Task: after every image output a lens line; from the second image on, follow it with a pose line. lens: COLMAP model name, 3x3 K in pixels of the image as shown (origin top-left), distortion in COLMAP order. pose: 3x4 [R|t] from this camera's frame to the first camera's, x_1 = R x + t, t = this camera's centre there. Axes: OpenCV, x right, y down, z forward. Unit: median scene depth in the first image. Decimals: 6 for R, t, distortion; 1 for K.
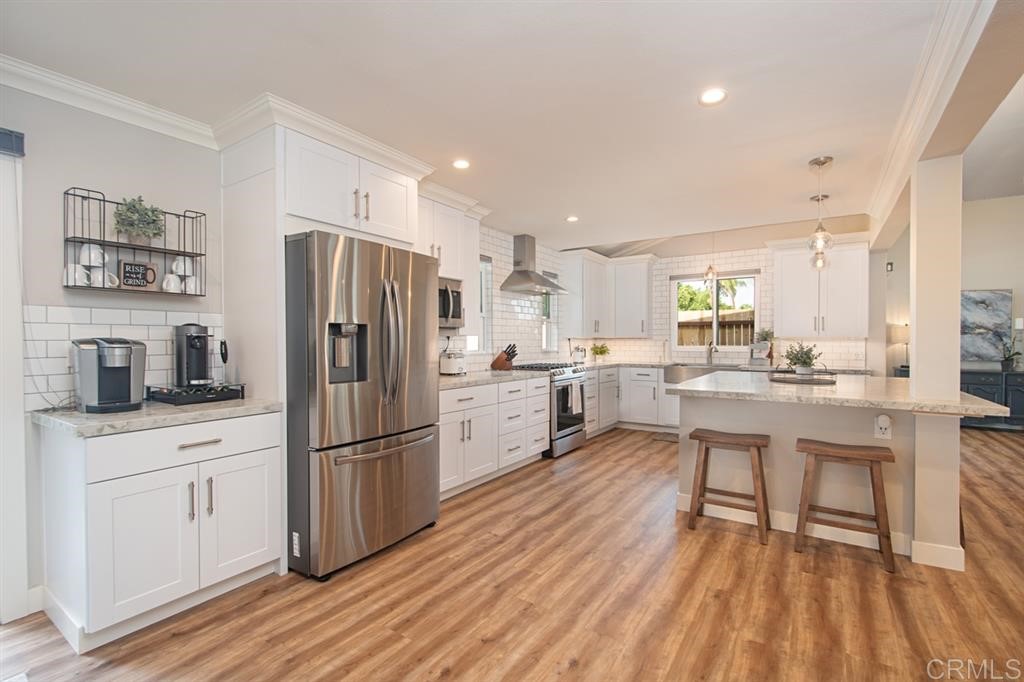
lens RADIAL K [[457.5, 0, 506.1], [0, 457.5, 341.5], [0, 0, 1]] dist [0.005403, -0.000163]
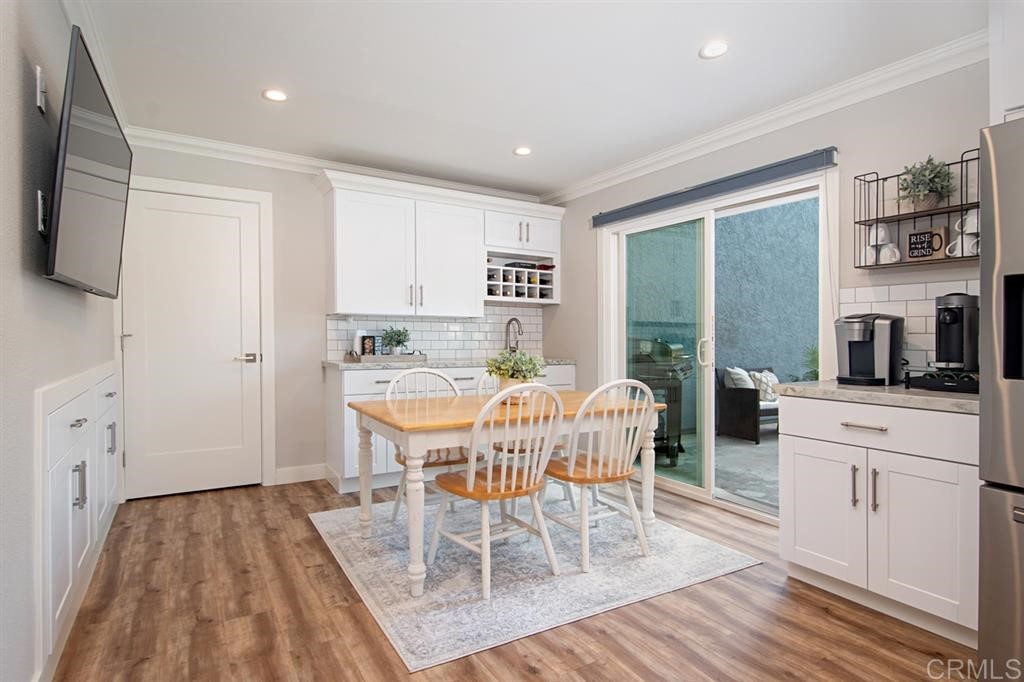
lens RADIAL K [[540.7, 0, 507.7], [0, 540.7, 335.4], [0, 0, 1]] dist [-0.007109, -0.001243]
pose [[-0.410855, 0.003586, -0.911693, 0.281278], [-0.006429, 0.999956, 0.006831, 0.018862], [0.911678, 0.008668, -0.410814, 0.381097]]
